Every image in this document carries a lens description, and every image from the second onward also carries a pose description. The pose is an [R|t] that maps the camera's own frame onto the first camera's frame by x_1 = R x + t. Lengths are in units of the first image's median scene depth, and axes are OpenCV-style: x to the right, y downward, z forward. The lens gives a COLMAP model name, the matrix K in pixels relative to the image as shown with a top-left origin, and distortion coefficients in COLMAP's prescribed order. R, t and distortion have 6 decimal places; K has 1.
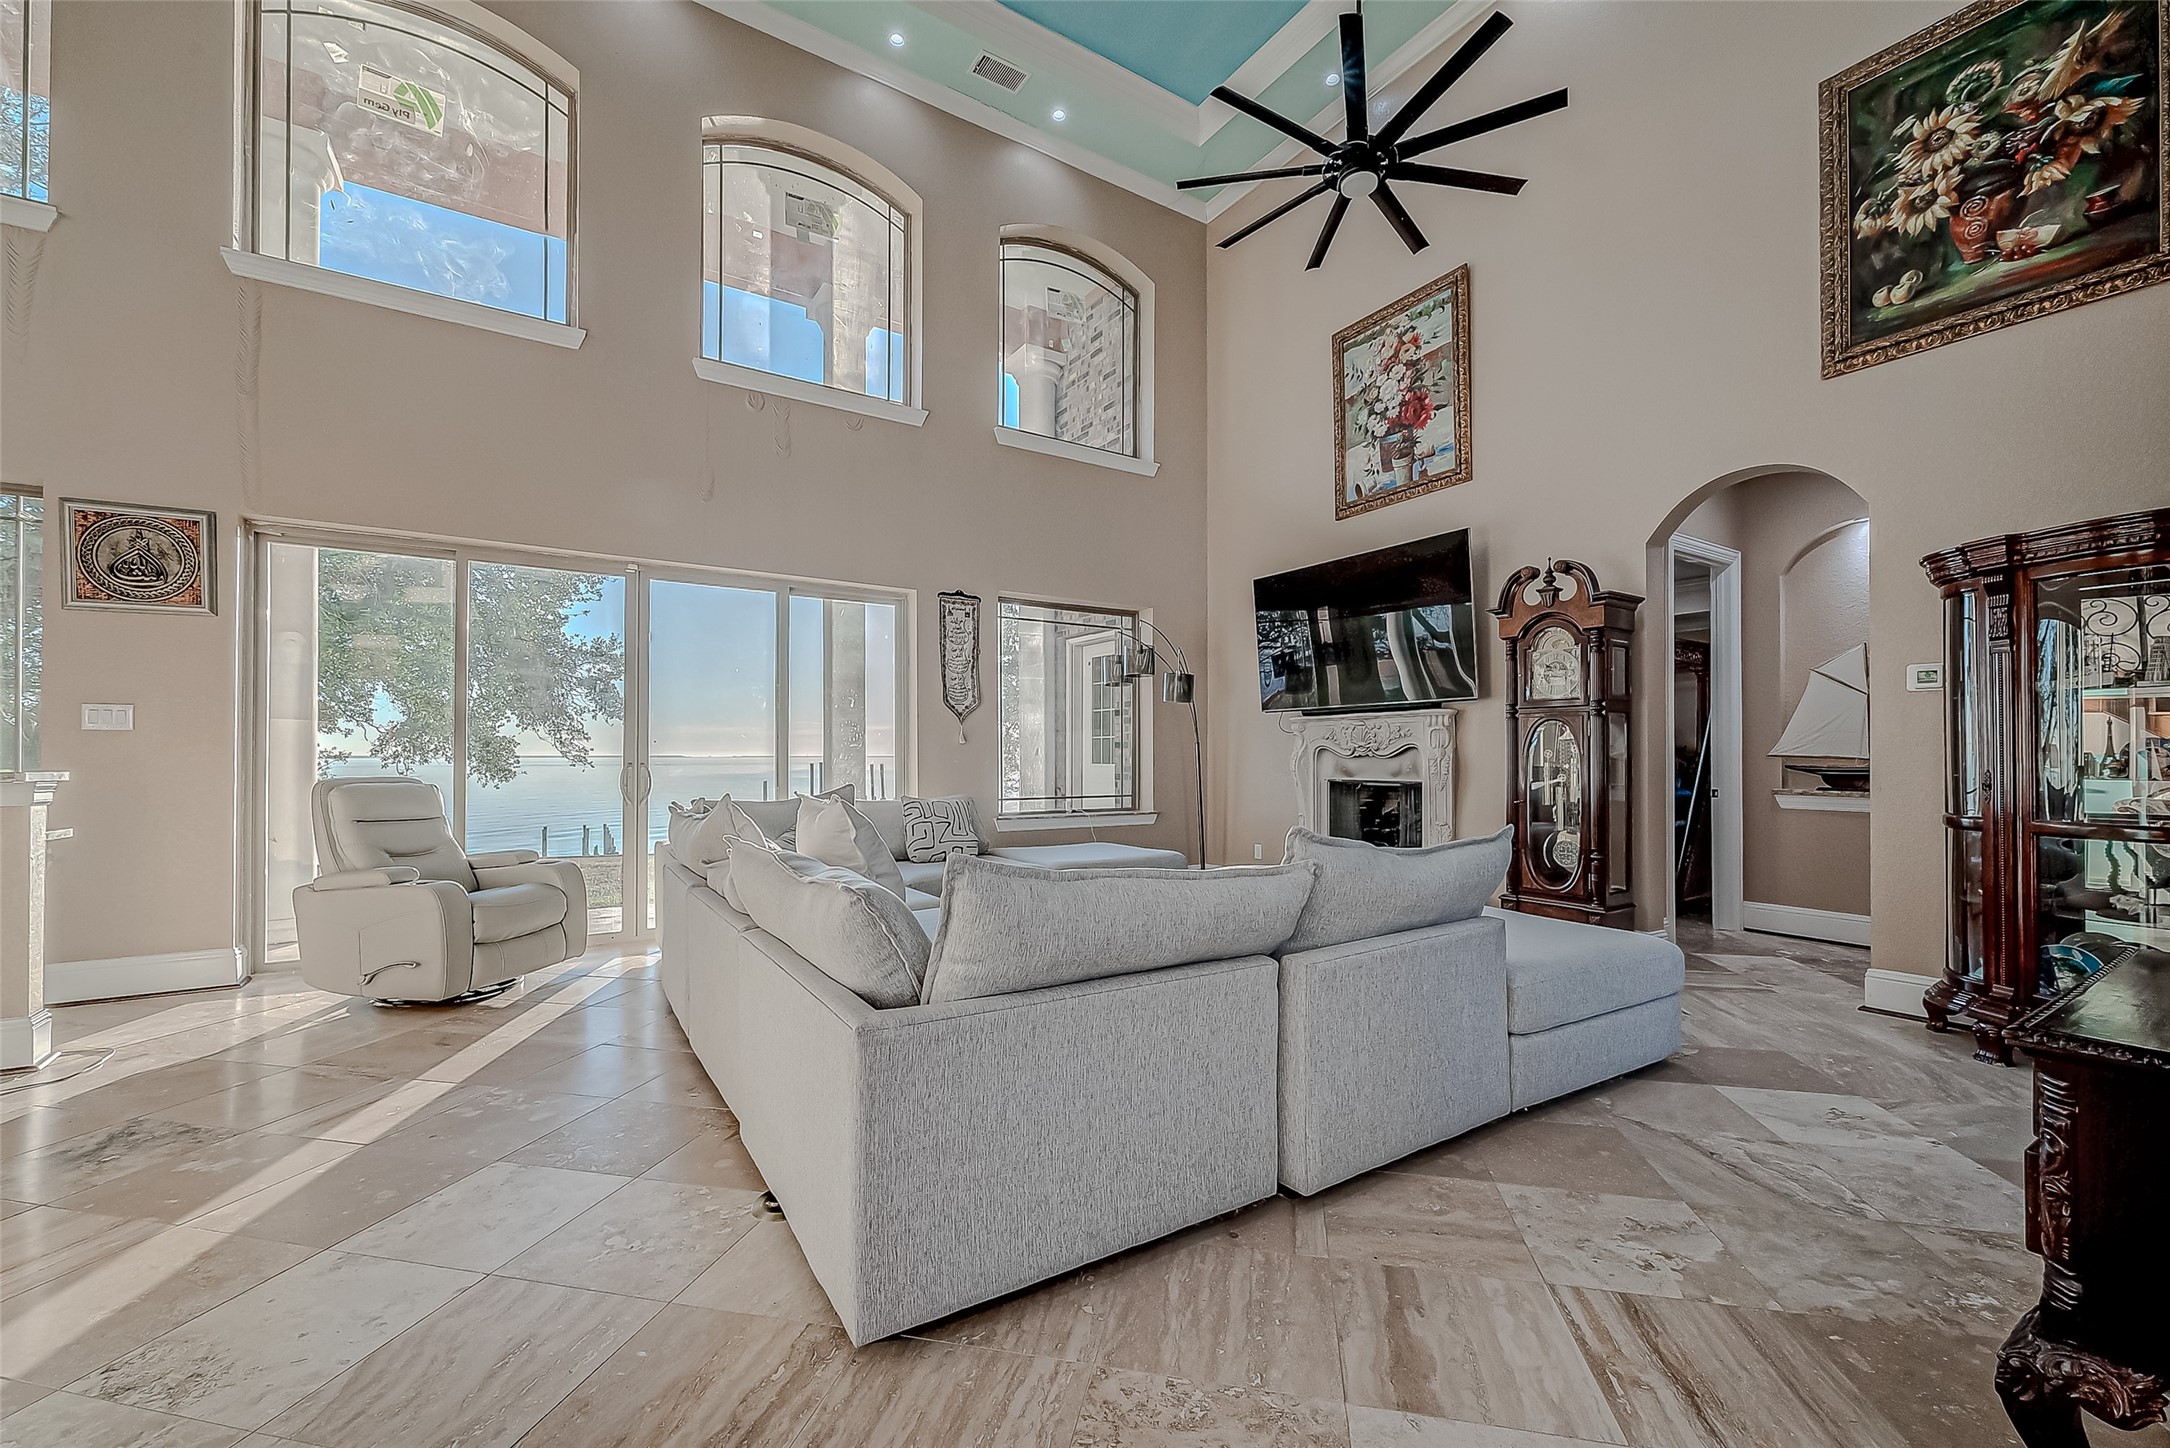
lens RADIAL K [[872.9, 0, 1077.8], [0, 872.9, 762.4], [0, 0, 1]] dist [0.000251, -0.000072]
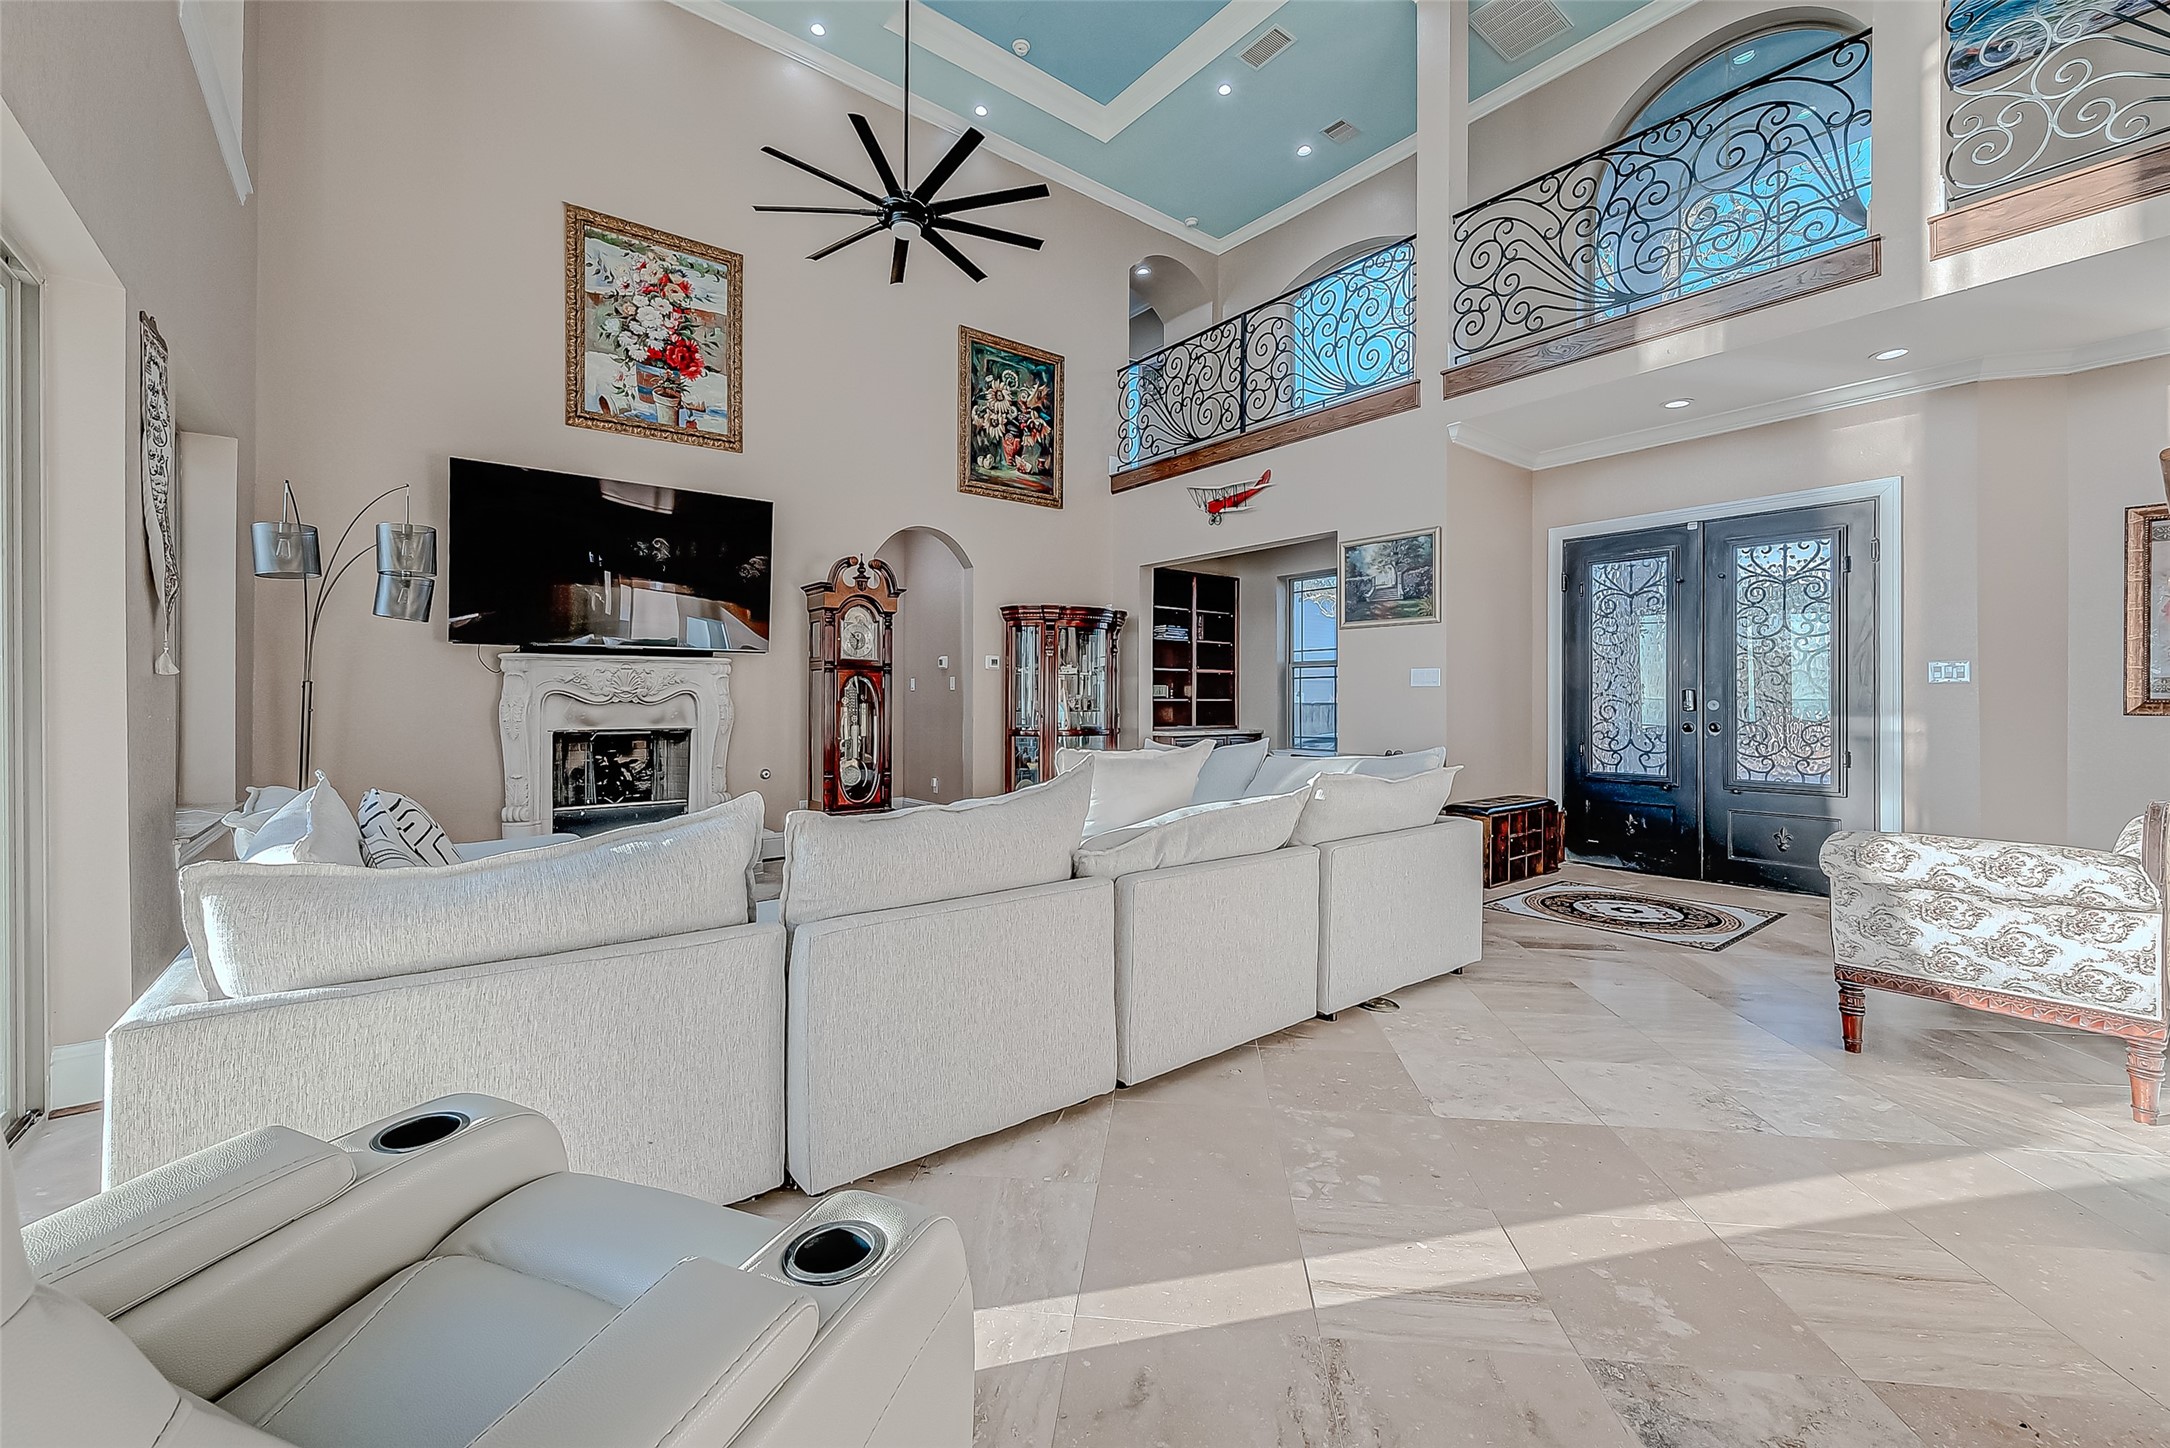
lens RADIAL K [[888.3, 0, 1111.7], [0, 888.3, 720.2], [0, 0, 1]] dist [0.000856, 0.000012]
pose [[-0.132008, -0.021425, 0.991017, -0.867568], [0.006575, 0.999725, 0.022489, -0.007649], [-0.991227, 0.009485, -0.131831, 0.808356]]
